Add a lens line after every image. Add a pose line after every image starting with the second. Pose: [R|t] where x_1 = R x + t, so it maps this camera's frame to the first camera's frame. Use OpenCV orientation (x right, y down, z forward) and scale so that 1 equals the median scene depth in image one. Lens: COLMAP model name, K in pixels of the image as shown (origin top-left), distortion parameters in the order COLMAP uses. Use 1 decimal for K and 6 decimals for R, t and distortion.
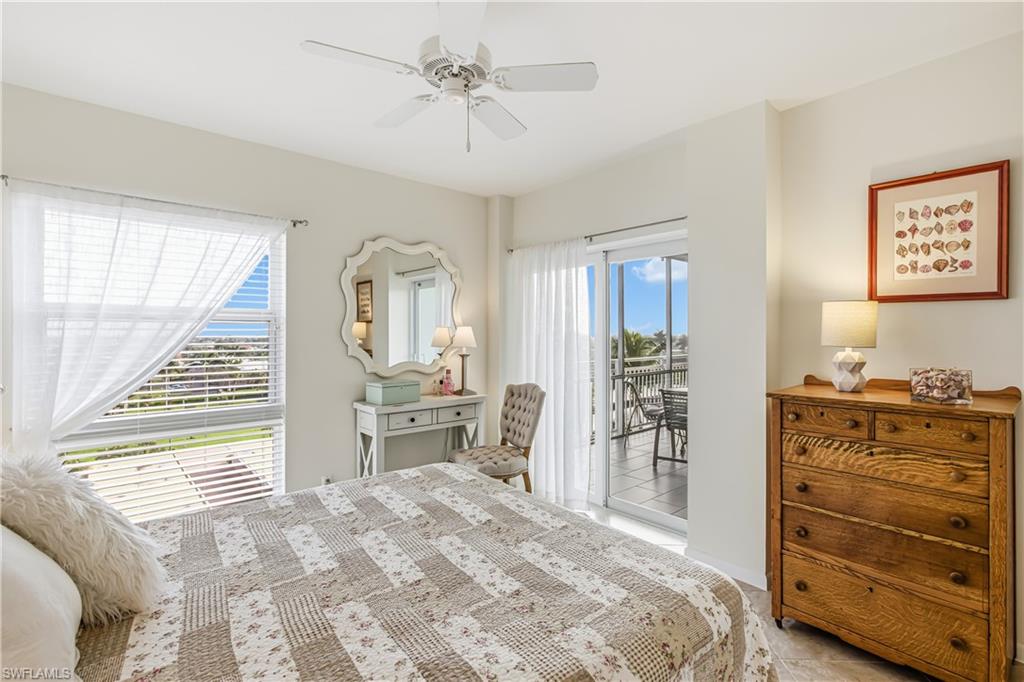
lens RADIAL K [[465.9, 0, 507.3], [0, 465.9, 339.5], [0, 0, 1]] dist [-0.012126, 0.000958]
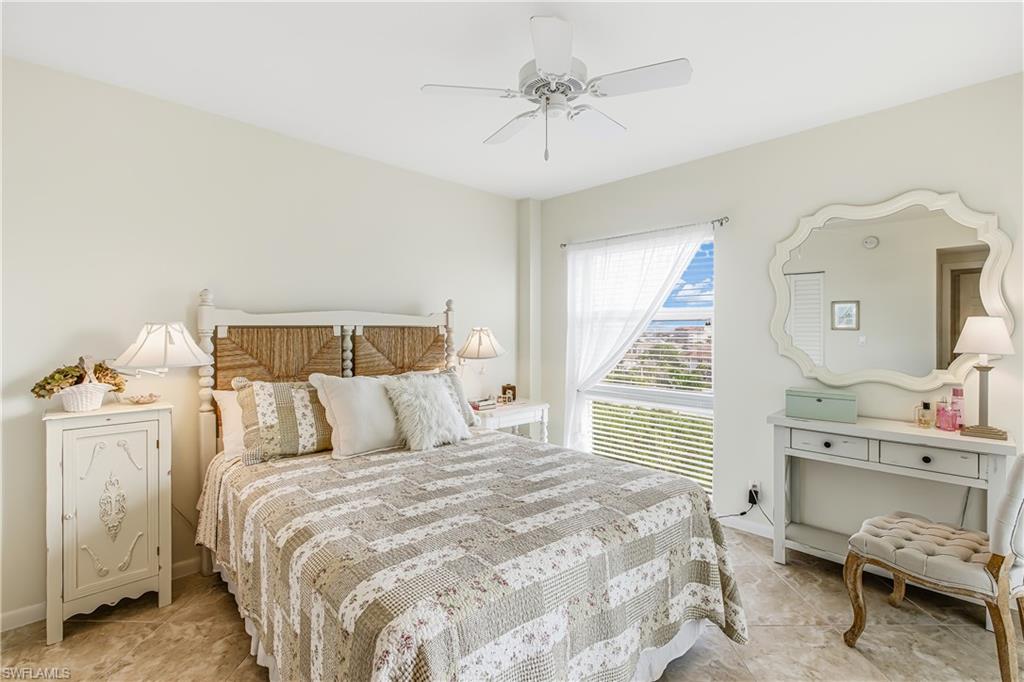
lens RADIAL K [[465.9, 0, 507.5], [0, 465.9, 333.1], [0, 0, 1]] dist [-0.012126, 0.000958]
pose [[0.050296, 0.008522, -0.998698, 0.961027], [-0.010402, 0.999914, 0.008008, -0.014404], [0.998680, 0.009986, 0.050381, 0.831510]]
